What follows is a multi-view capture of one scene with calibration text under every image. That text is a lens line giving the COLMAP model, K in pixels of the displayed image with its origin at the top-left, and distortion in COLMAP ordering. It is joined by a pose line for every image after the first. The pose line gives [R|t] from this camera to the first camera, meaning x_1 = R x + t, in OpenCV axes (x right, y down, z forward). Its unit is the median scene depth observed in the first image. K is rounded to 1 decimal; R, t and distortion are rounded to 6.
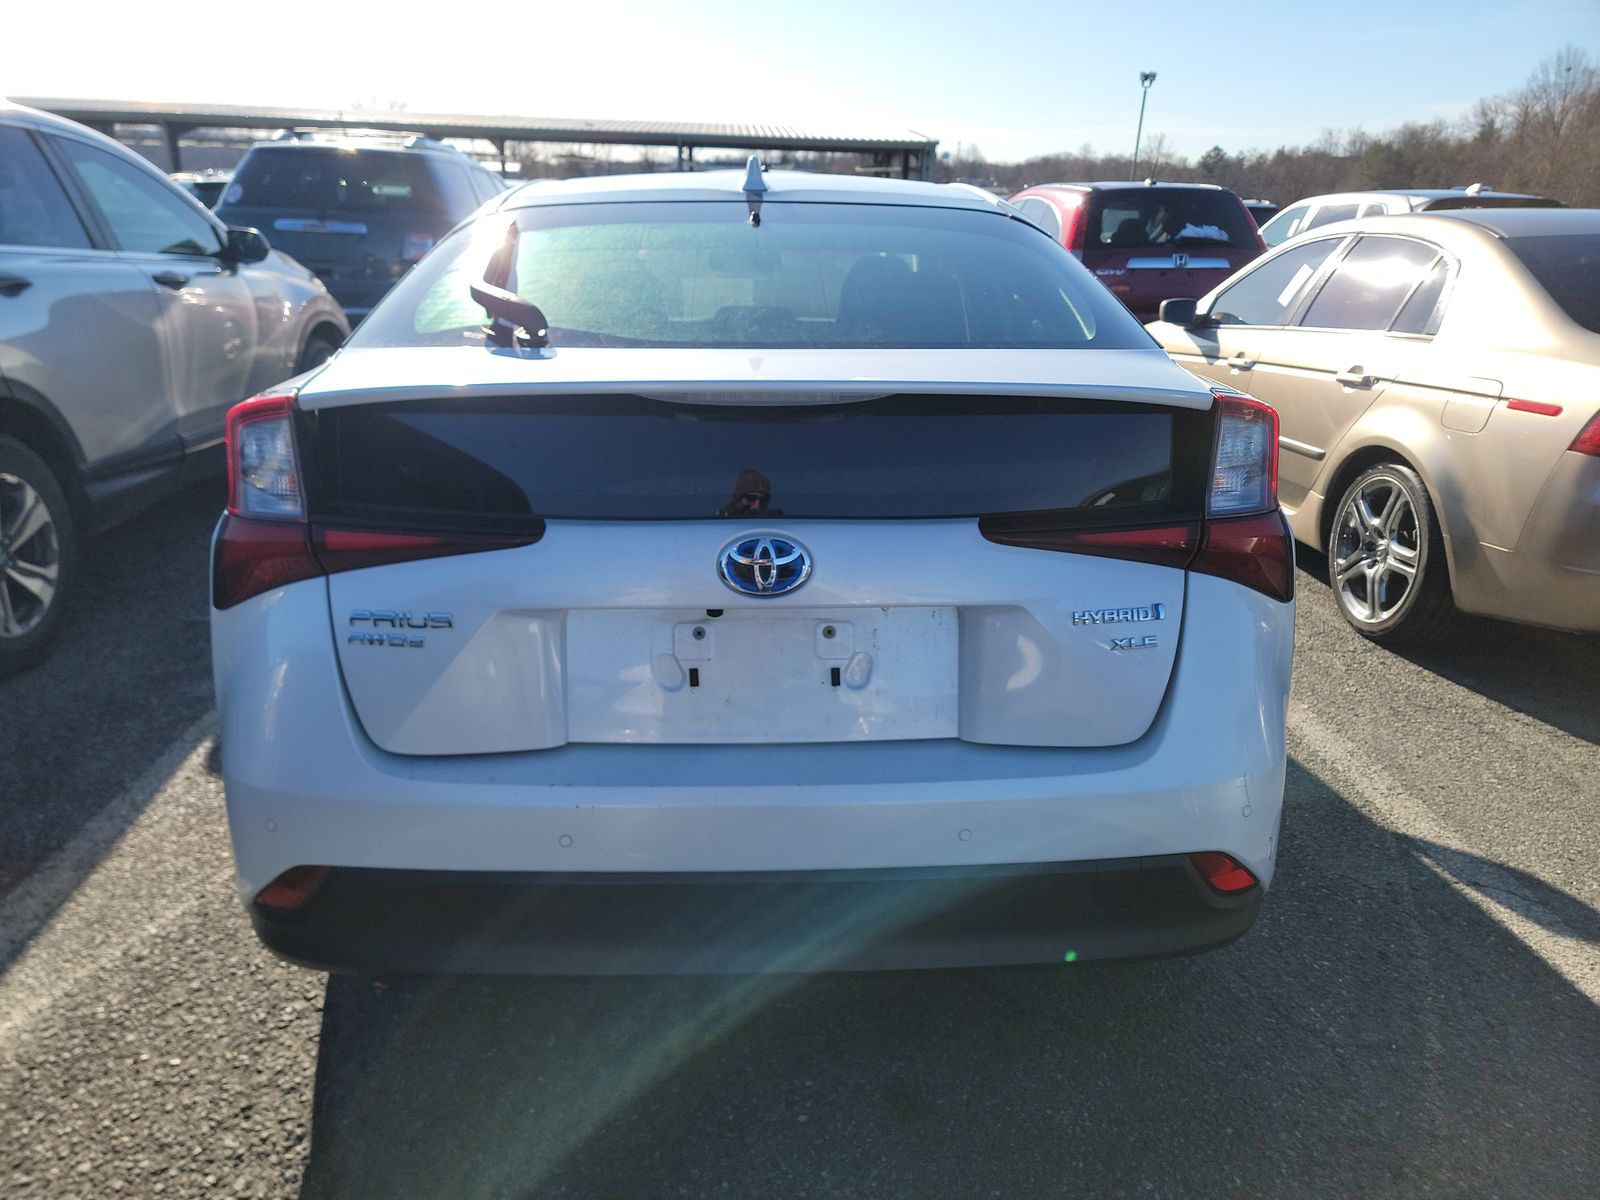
lens RADIAL K [[1197.4, 0, 804.6], [0, 1197.4, 594.1], [0, 0, 1]] dist [0.089233, -0.076068]
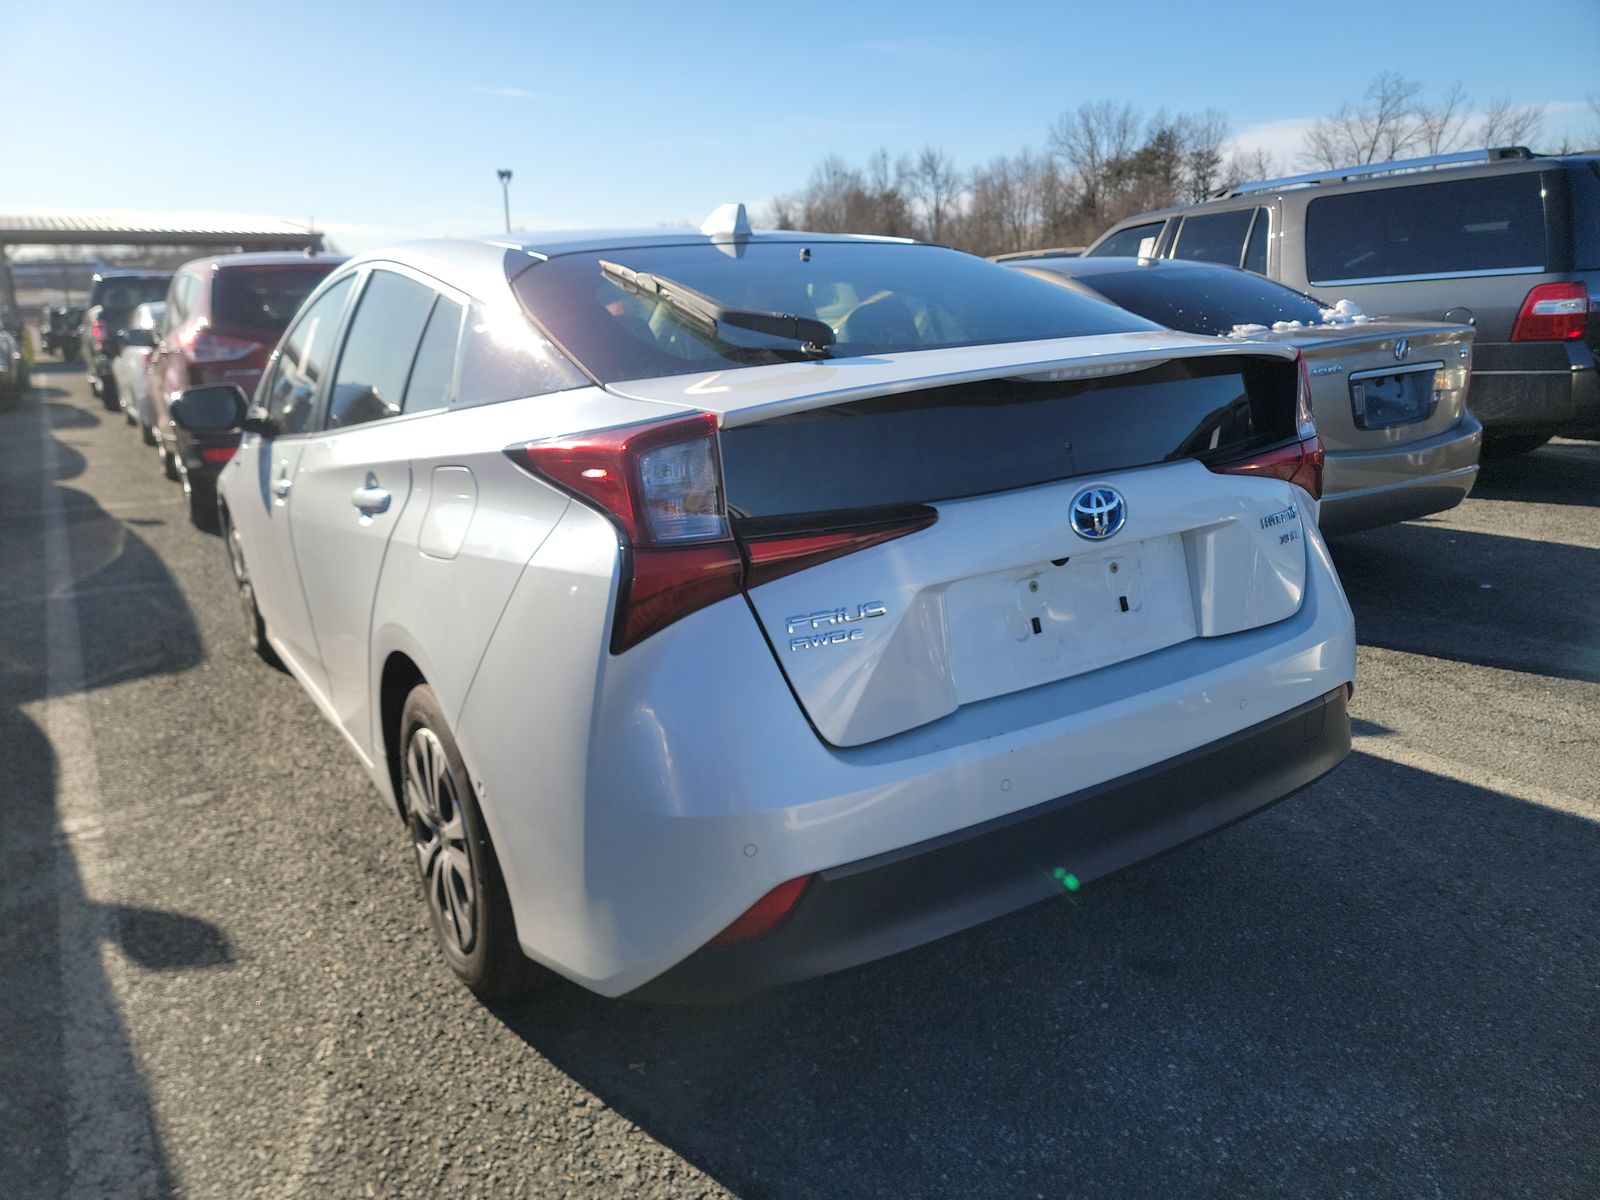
lens RADIAL K [[1197.4, 0, 804.6], [0, 1197.4, 594.1], [0, 0, 1]] dist [0.089233, -0.076068]
pose [[0.845892, -0.171950, 0.504876, -0.768076], [0.208618, 0.977858, -0.016490, 0.011618], [-0.490862, 0.119275, 0.863034, 0.105978]]
